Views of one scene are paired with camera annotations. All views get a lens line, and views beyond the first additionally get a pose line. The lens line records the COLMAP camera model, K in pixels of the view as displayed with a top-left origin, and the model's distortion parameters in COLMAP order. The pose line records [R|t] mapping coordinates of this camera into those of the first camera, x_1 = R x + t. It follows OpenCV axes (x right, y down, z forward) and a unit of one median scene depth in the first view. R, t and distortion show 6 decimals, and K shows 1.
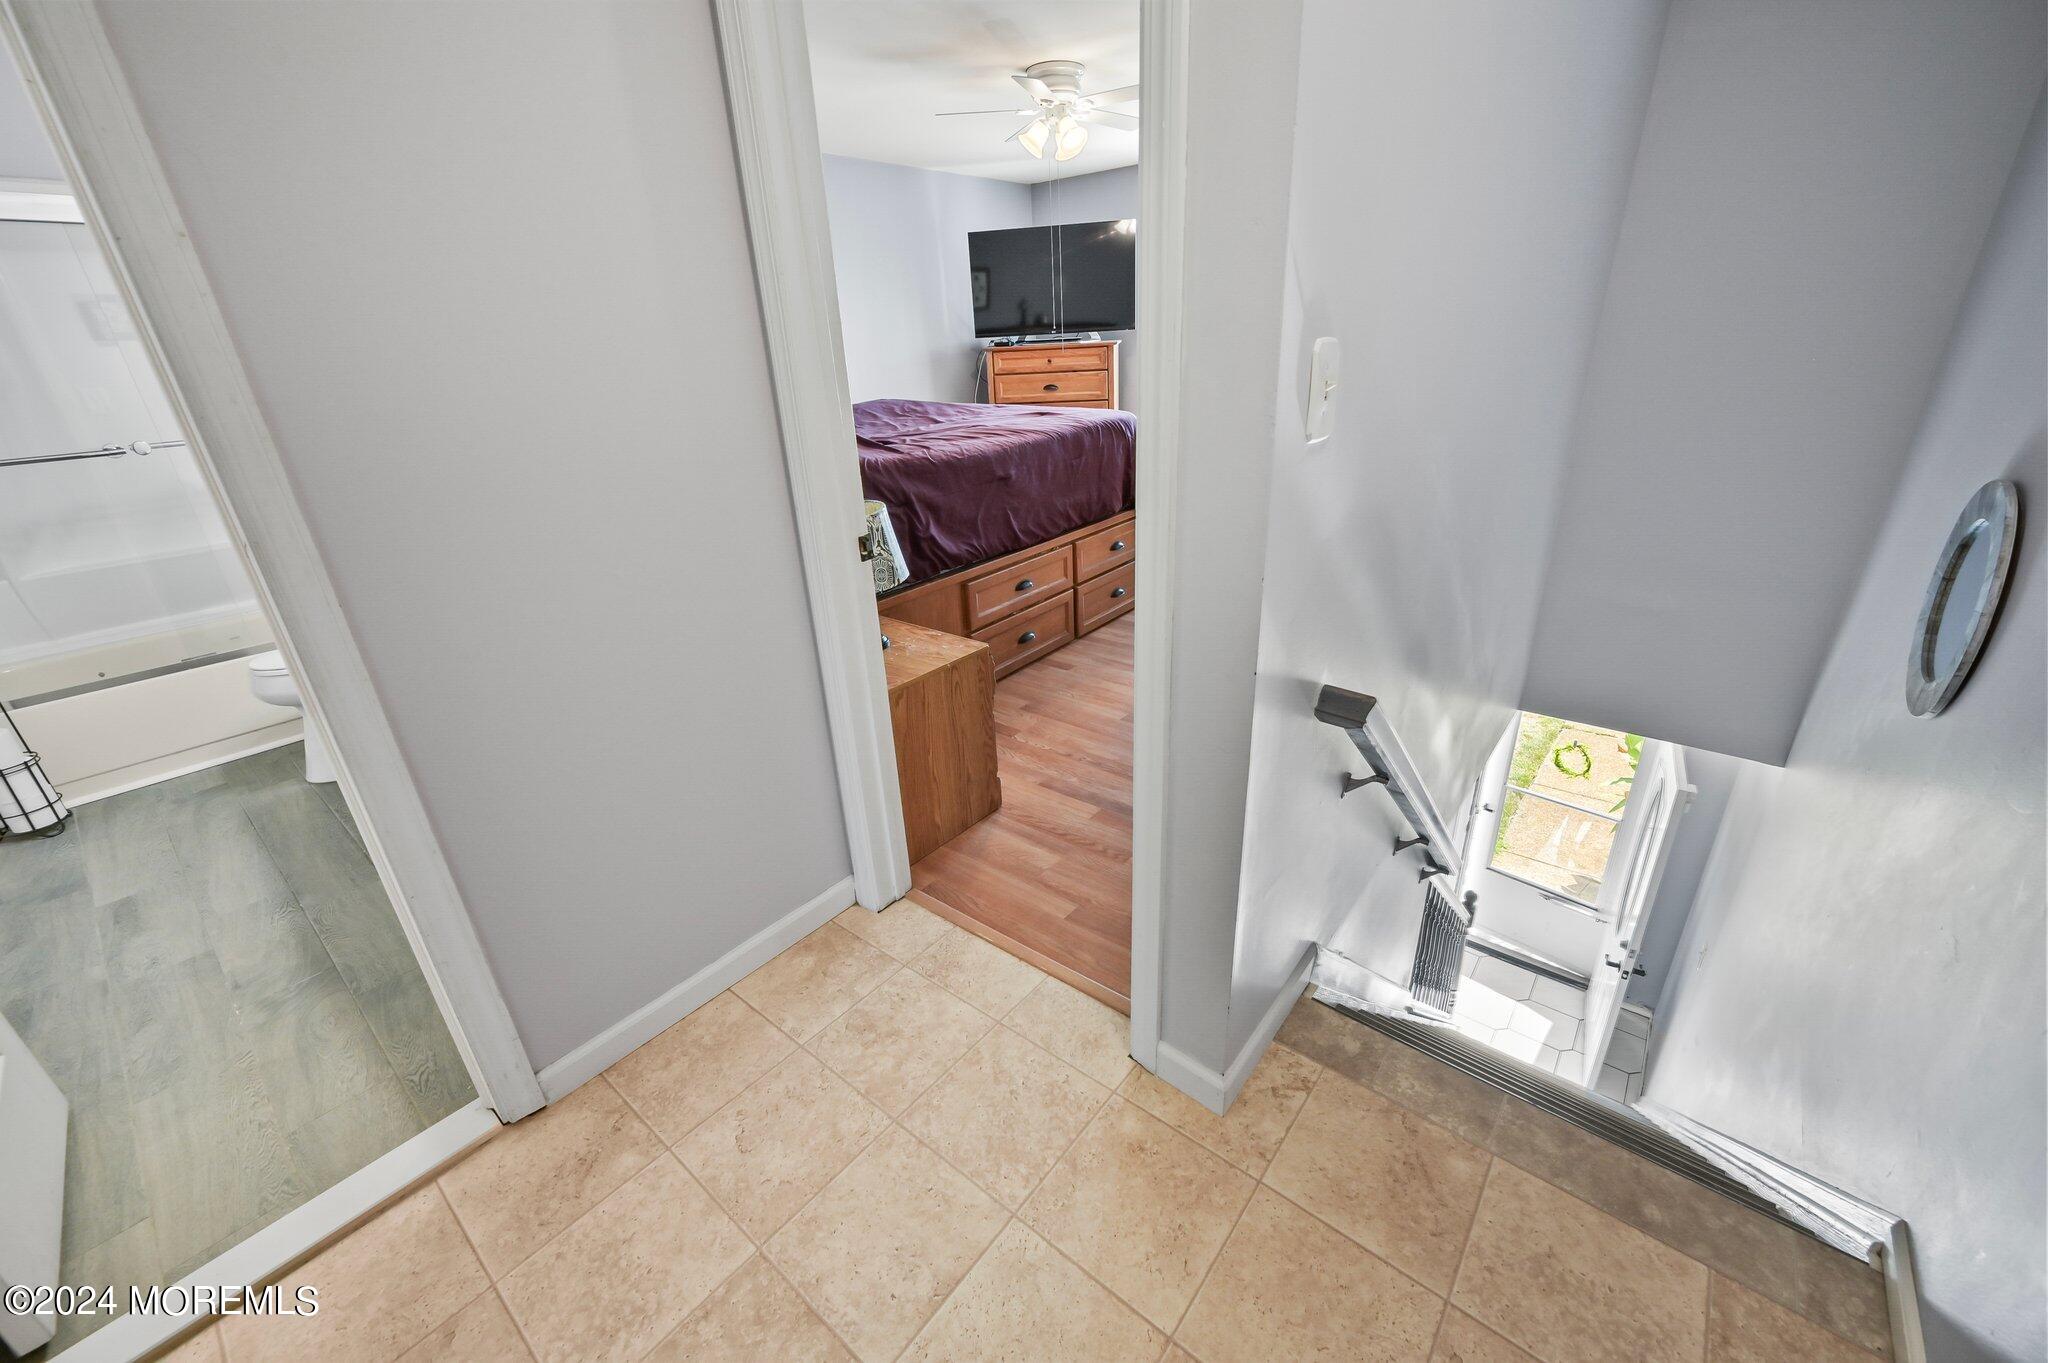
lens RADIAL K [[793.3, 0, 1021.9], [0, 793.3, 687.9], [0, 0, 1]] dist [-0.000989, -0.000167]
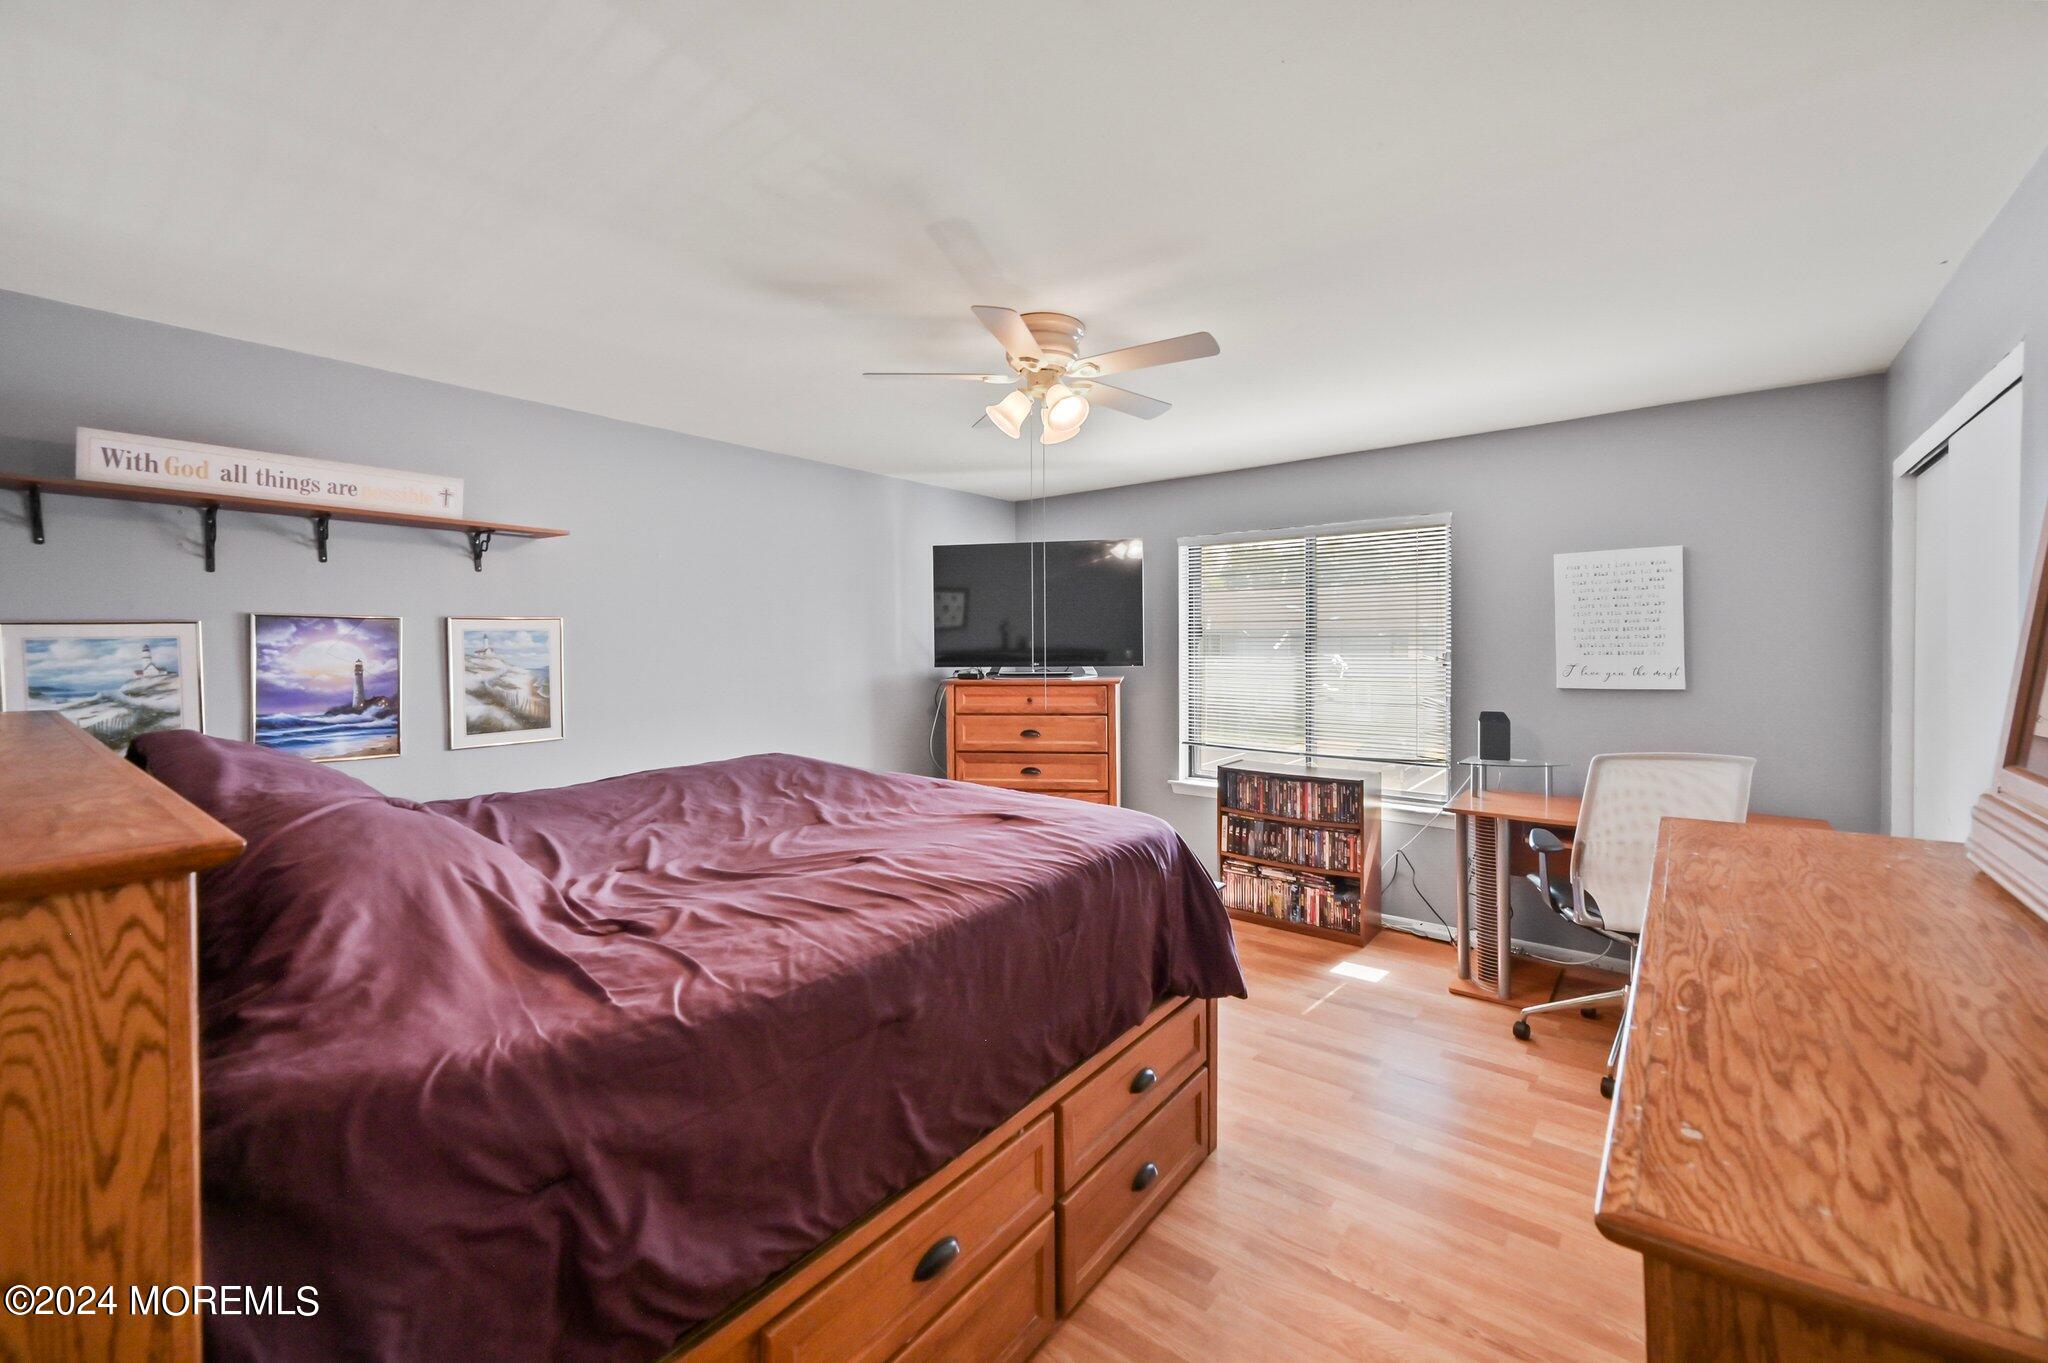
lens RADIAL K [[811.1, 0, 1033.8], [0, 811.1, 668.0], [0, 0, 1]] dist [-0.001975, -0.000153]
pose [[0.998794, 0.041581, 0.026122, 0.028143], [-0.028347, 0.922594, -0.384729, -0.238595], [-0.040097, 0.383525, 0.922660, 0.460140]]
